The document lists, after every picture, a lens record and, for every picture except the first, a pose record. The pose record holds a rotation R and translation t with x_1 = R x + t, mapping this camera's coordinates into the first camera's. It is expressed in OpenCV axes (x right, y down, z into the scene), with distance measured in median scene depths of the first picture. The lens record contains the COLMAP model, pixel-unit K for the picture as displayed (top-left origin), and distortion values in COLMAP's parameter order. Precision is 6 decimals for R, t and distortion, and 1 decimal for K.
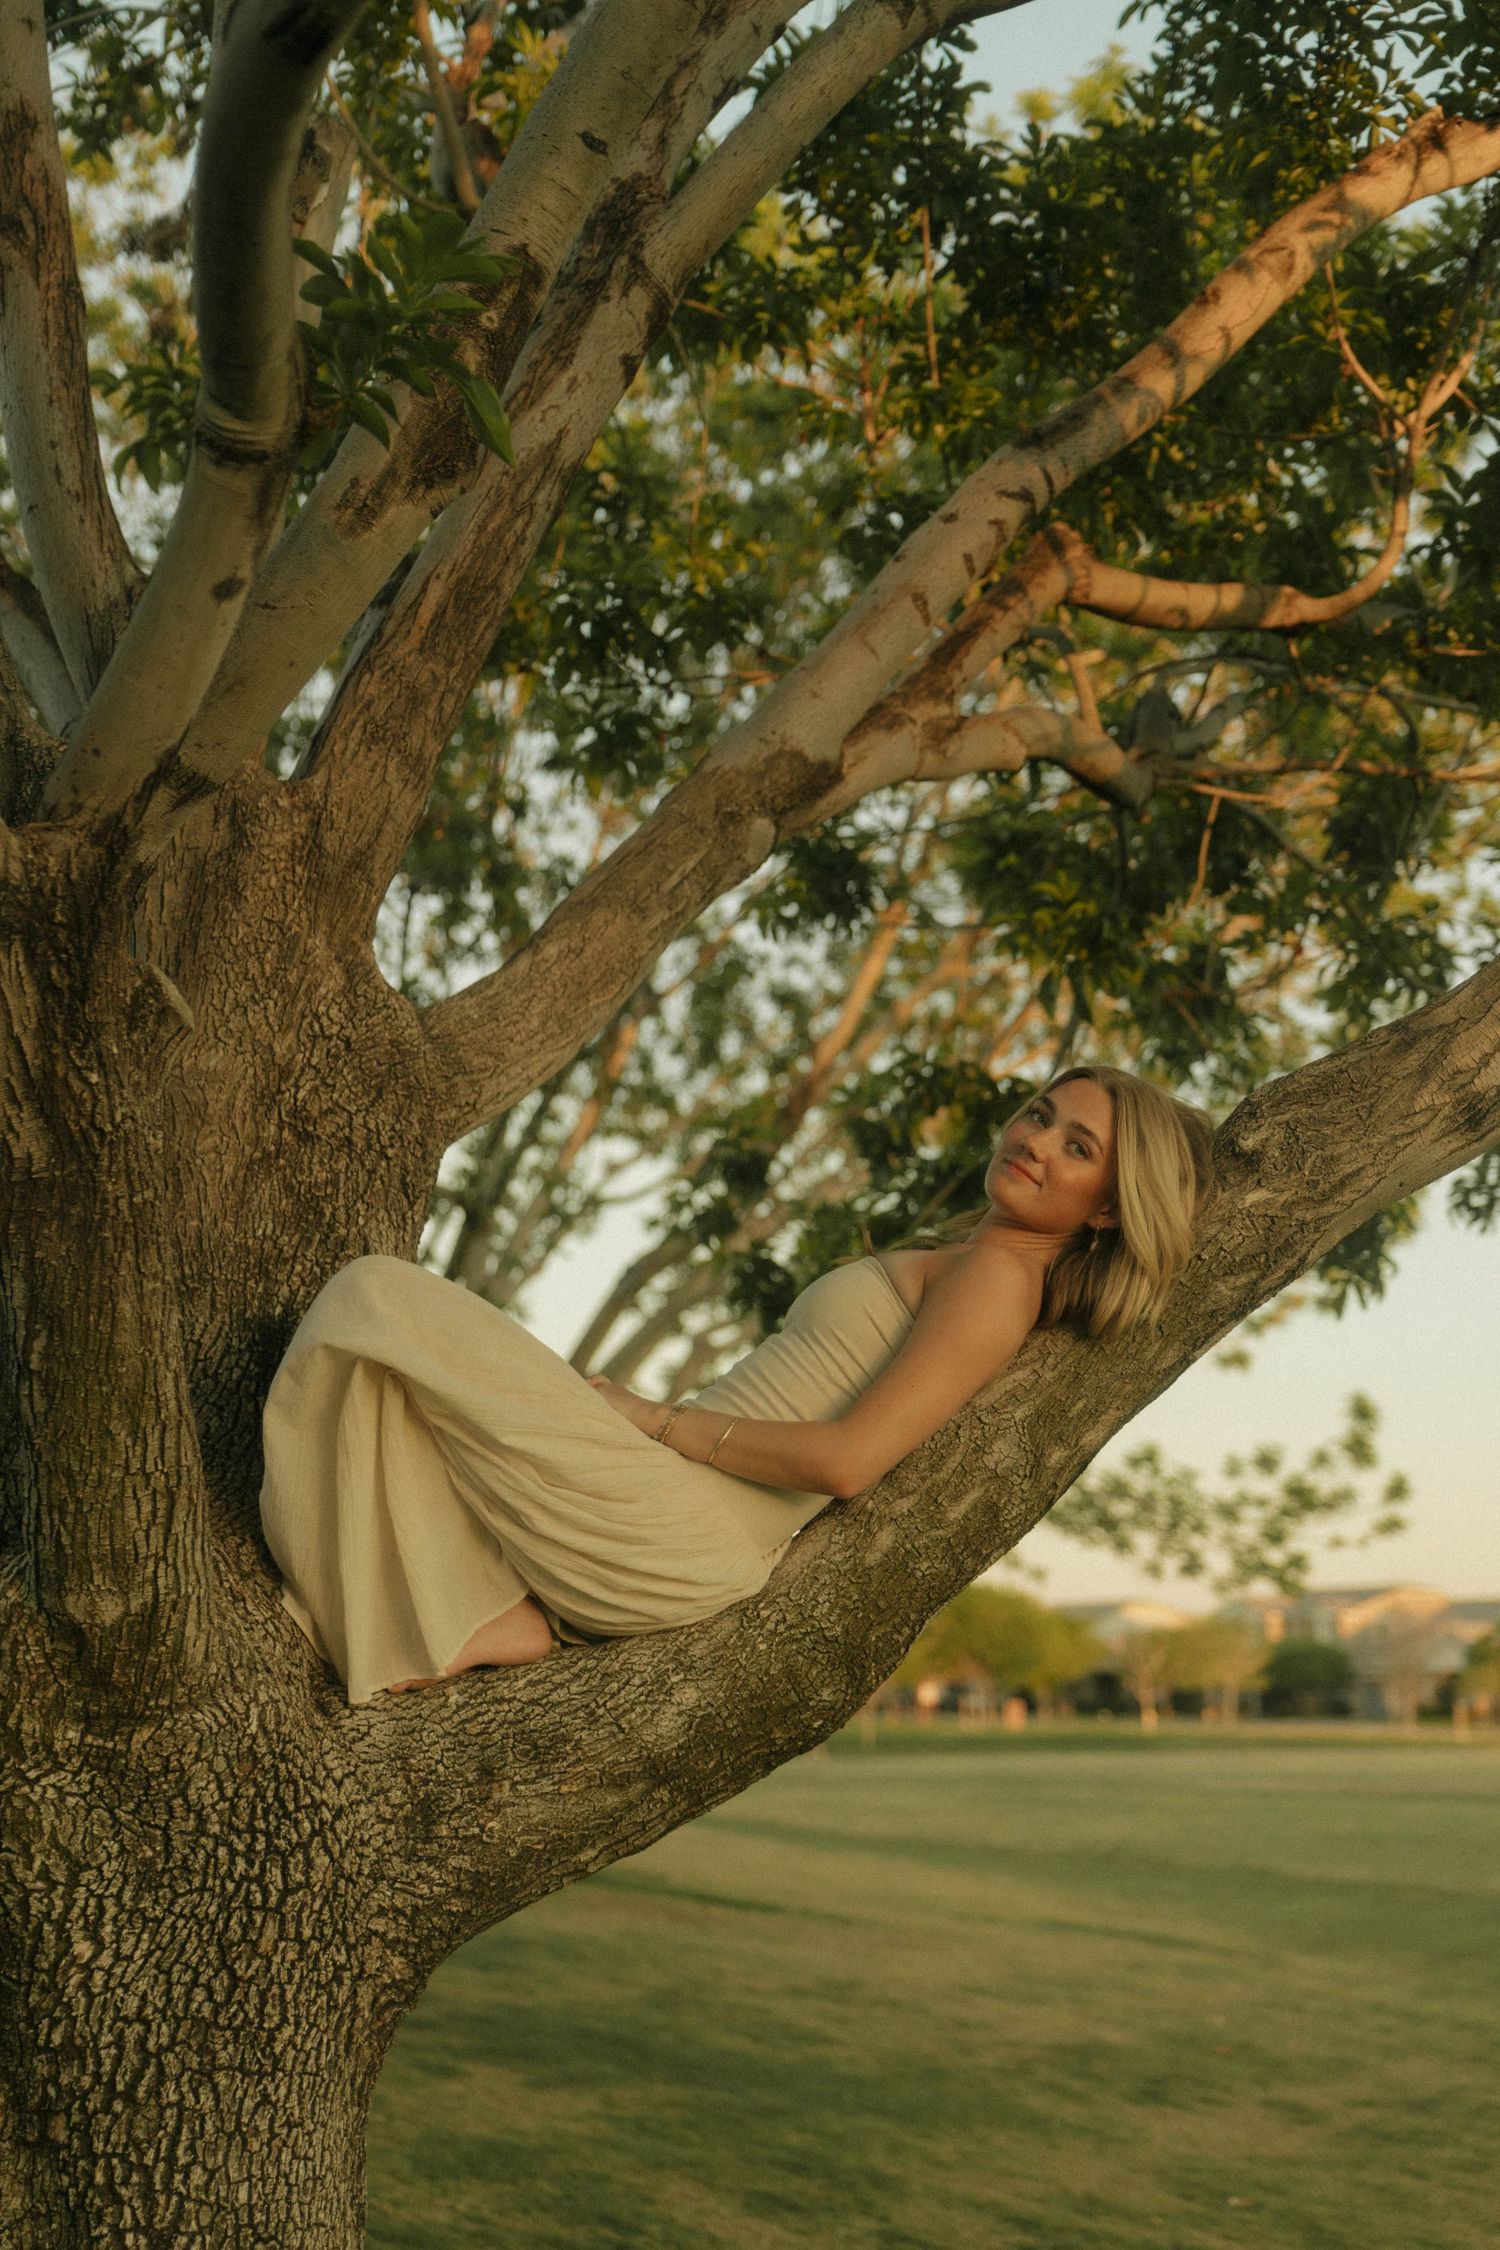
lens RADIAL K [[3345.7, 0, 750.0], [0, 3345.7, 1125.0], [0, 0, 1]] dist [-0.236112, 1.513111]
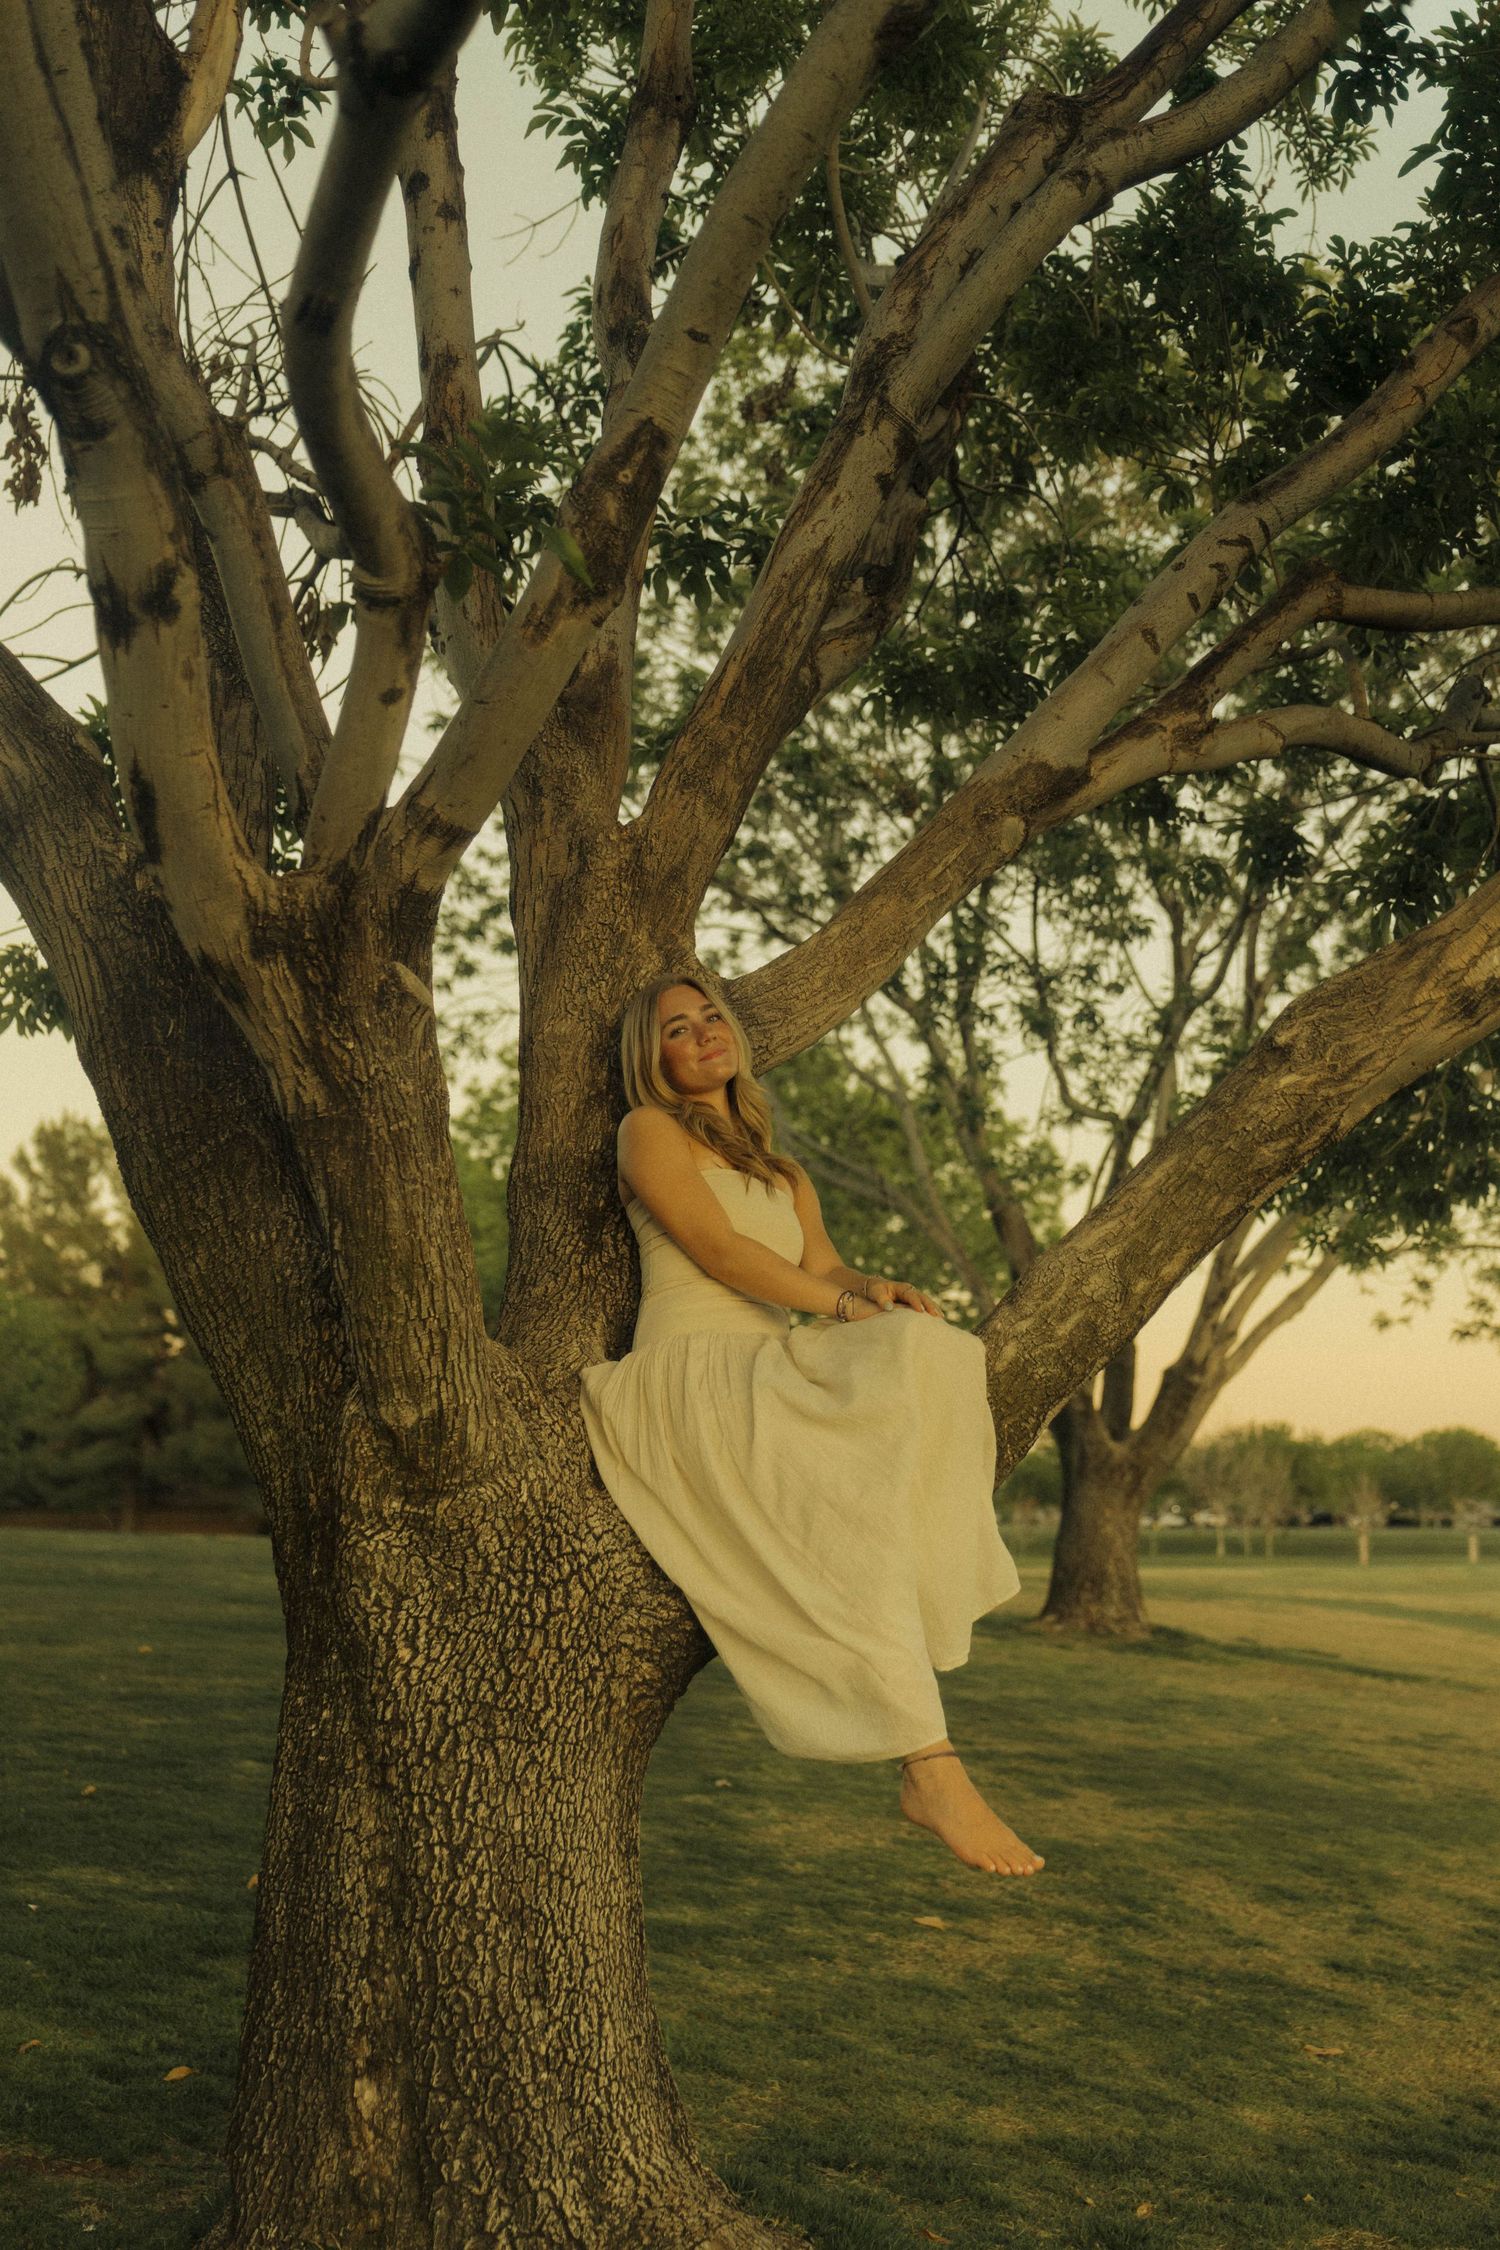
lens RADIAL K [[2627.9, 0, 782.7], [0, 2627.9, 1120.4], [0, 0, 1]] dist [0.131454, -0.602834]
pose [[0.964957, -0.054031, -0.256785, 0.256947], [0.059090, 0.998180, 0.012023, 0.014852], [0.255668, -0.026776, 0.966394, -0.051176]]
